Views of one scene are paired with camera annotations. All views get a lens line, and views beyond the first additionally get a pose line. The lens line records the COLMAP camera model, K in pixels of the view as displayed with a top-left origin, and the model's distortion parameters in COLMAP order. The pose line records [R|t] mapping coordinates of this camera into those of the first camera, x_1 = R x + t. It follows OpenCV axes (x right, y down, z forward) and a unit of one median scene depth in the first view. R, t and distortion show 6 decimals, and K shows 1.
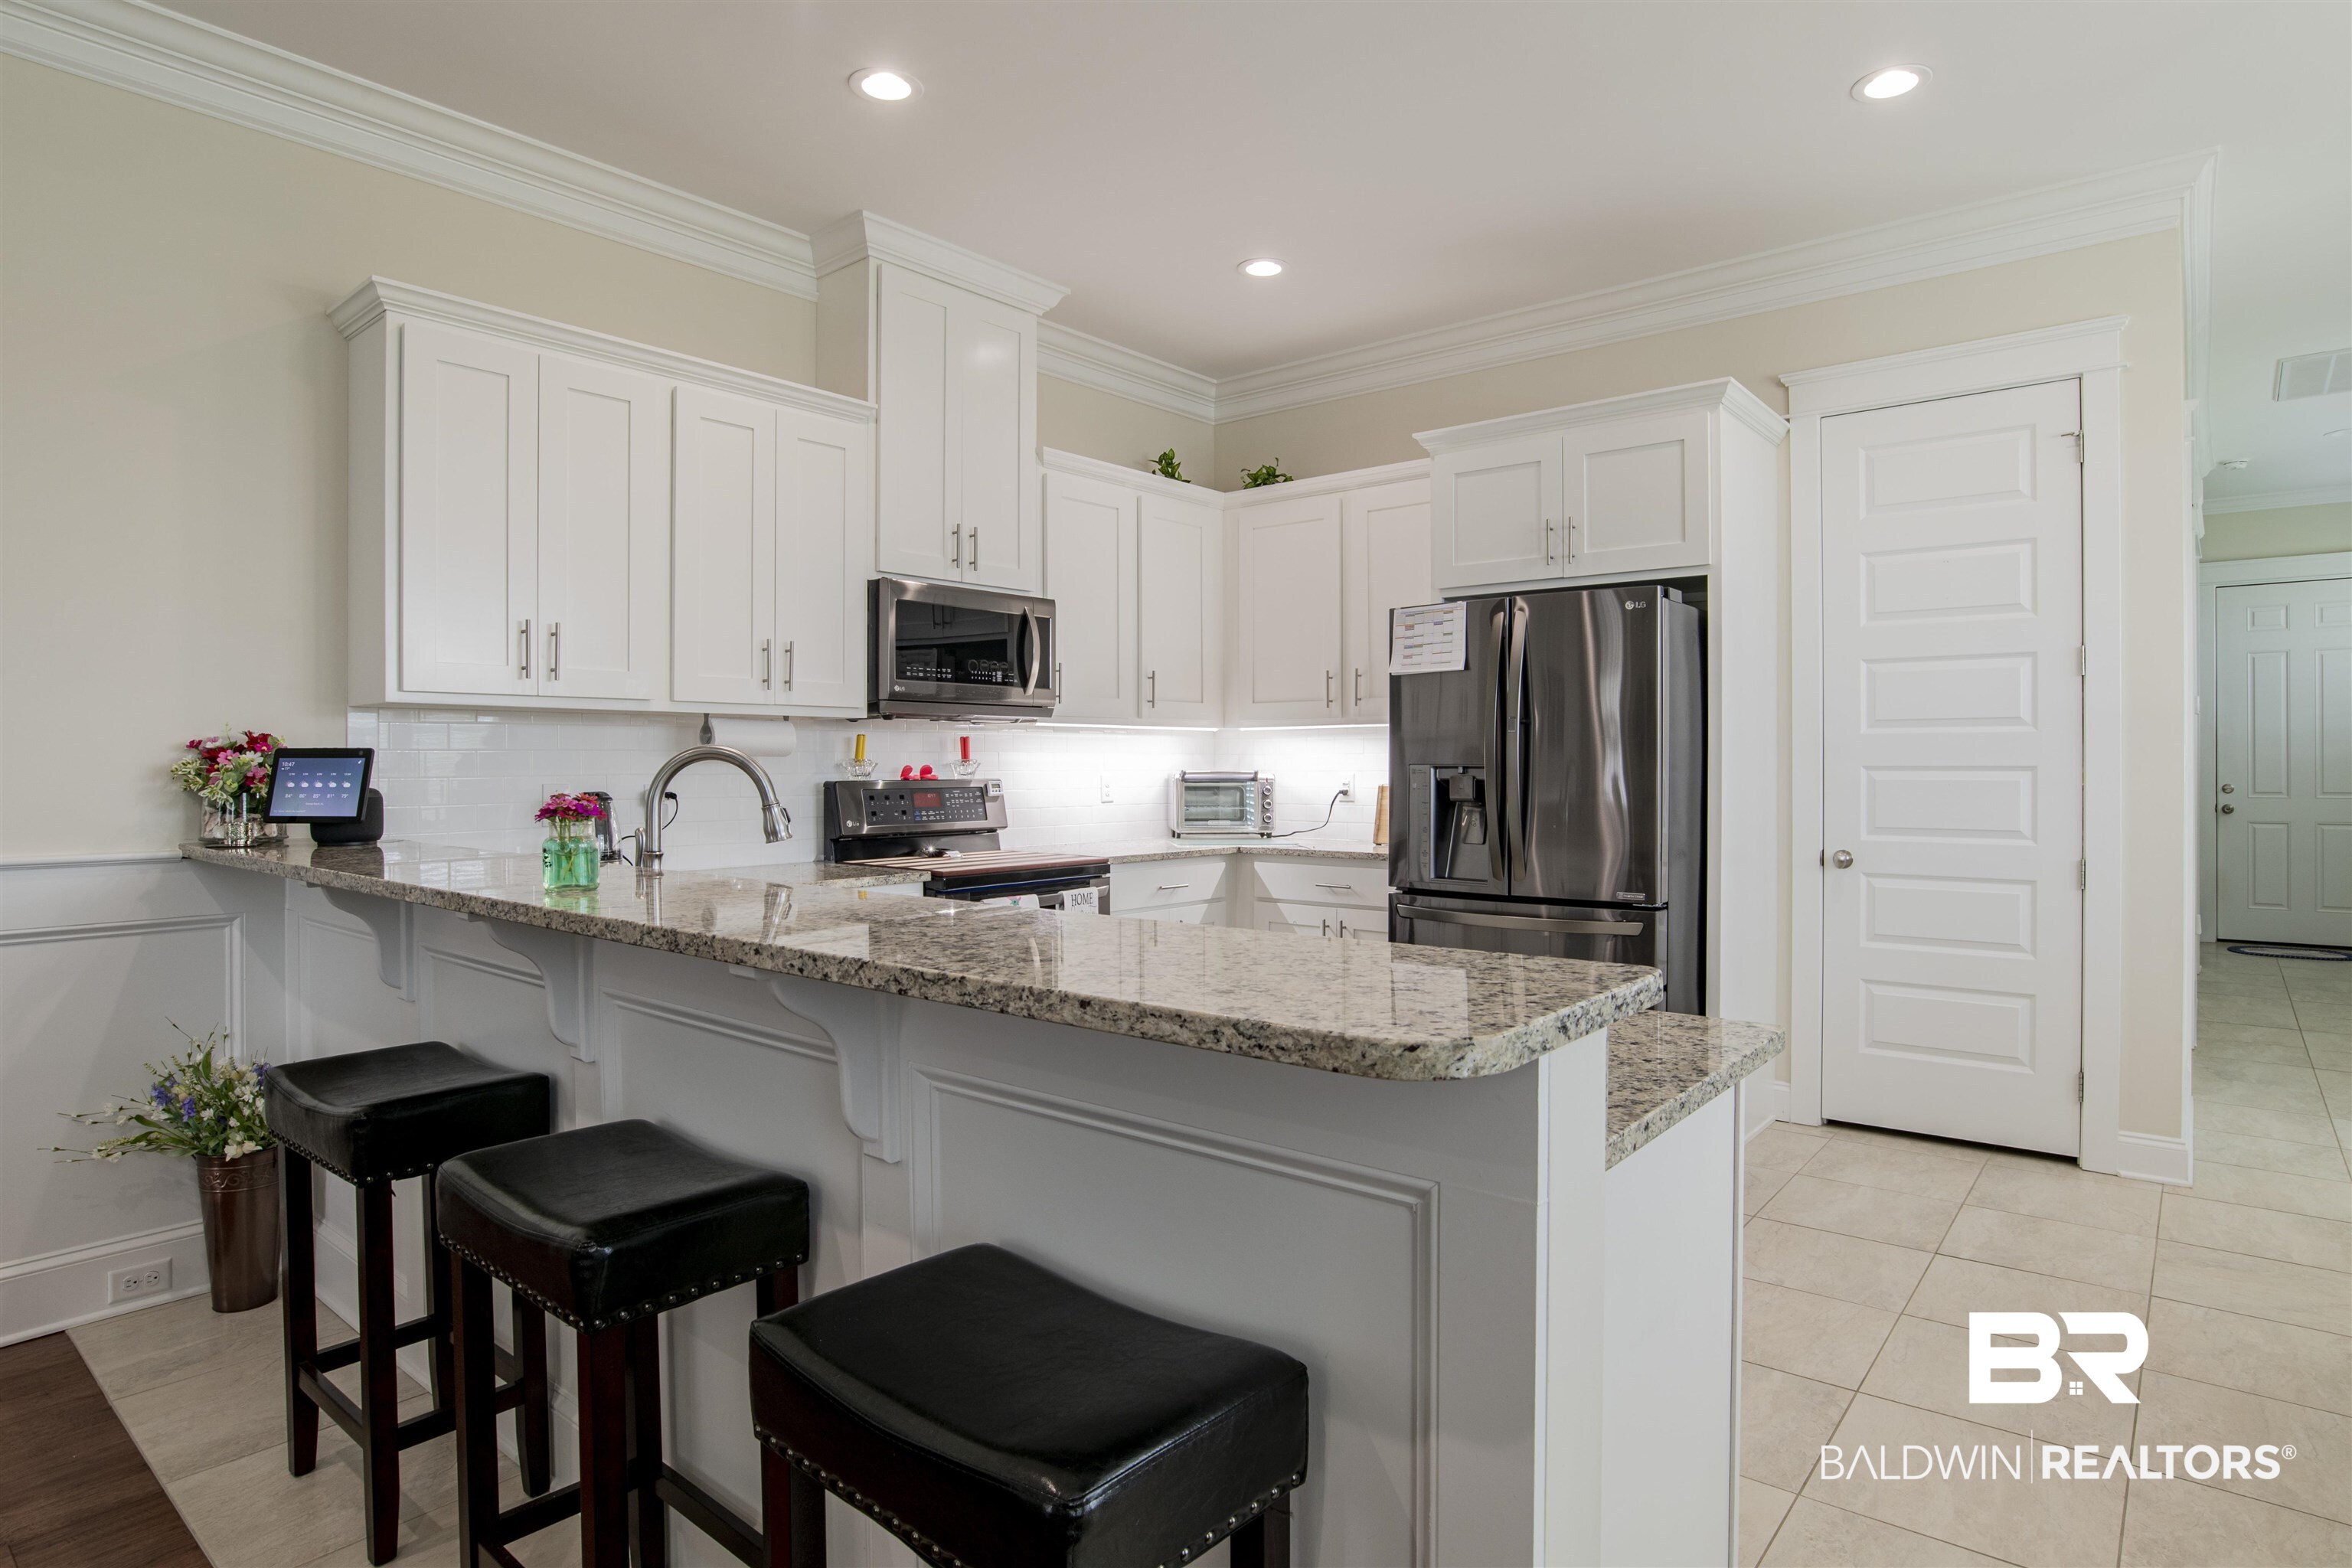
lens RADIAL K [[1251.2, 0, 1170.7], [0, 1251.2, 775.1], [0, 0, 1]] dist [-0.004775, -0.000296]
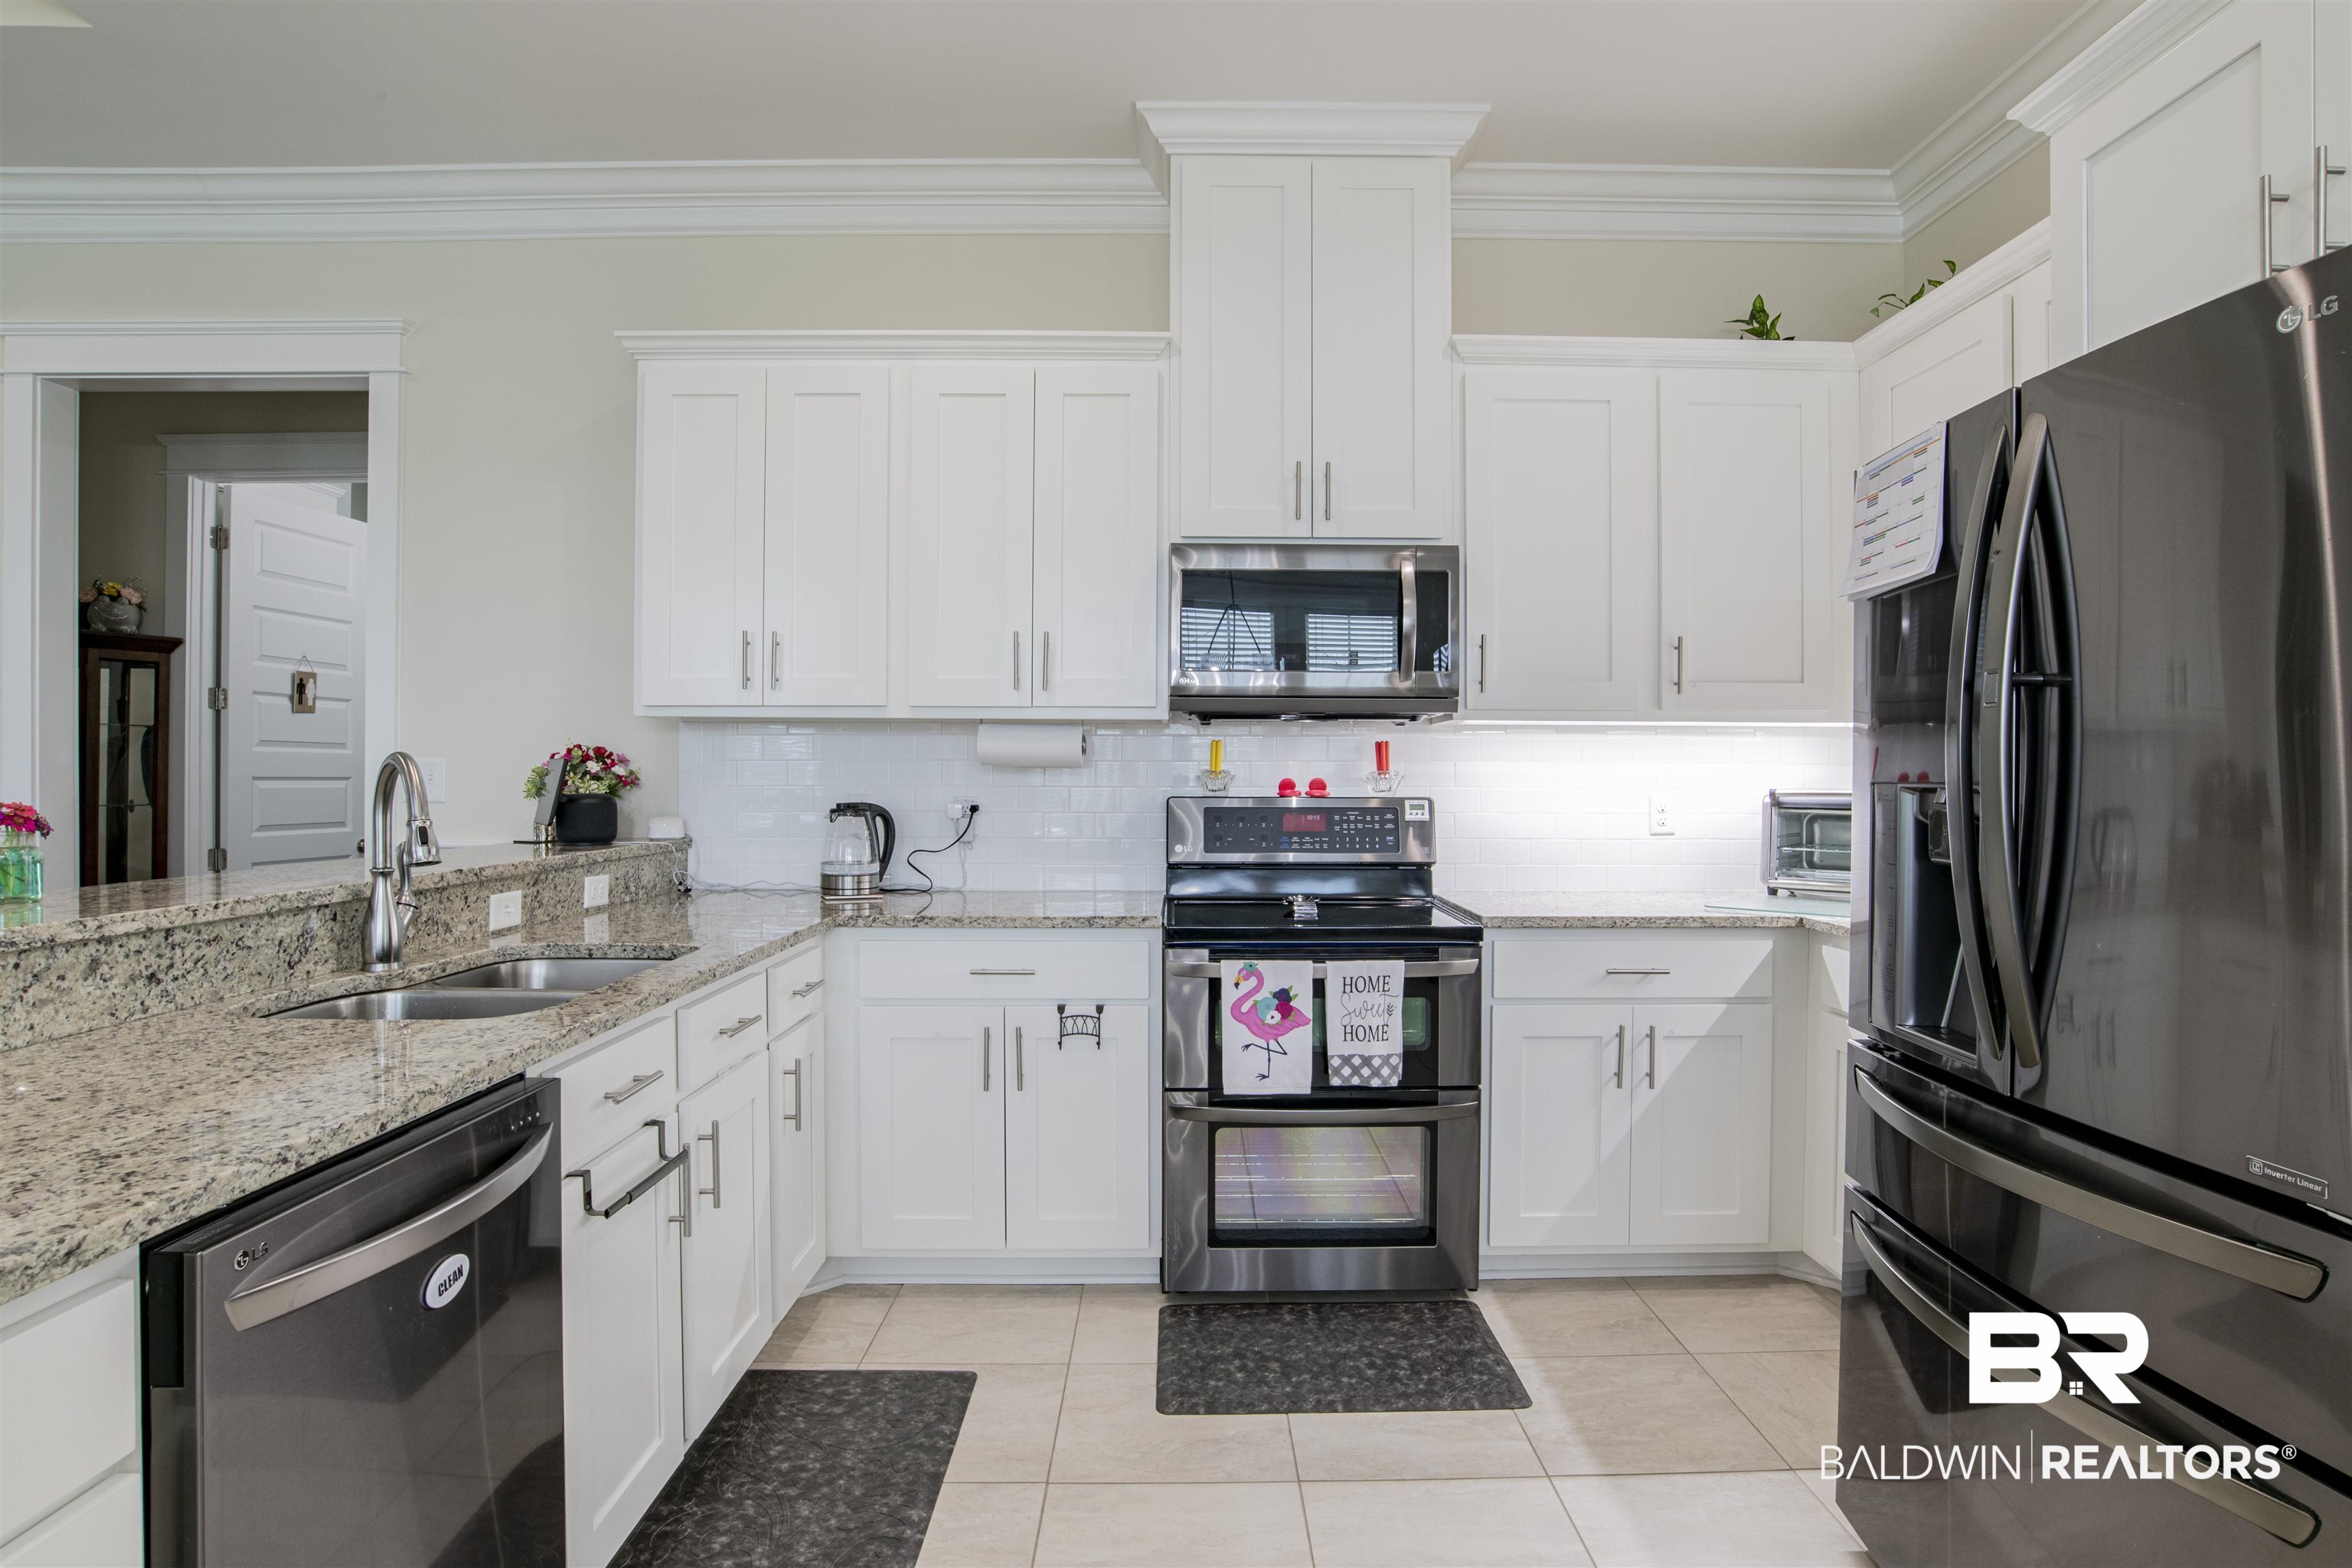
lens RADIAL K [[1213.7, 0, 1186.6], [0, 1213.7, 788.2], [0, 0, 1]] dist [-0.041570, 0.002432]
pose [[0.662103, 0.012748, -0.749304, 0.320418], [-0.013066, 0.999900, 0.005467, -0.004864], [0.749299, 0.006171, 0.662203, 0.435853]]
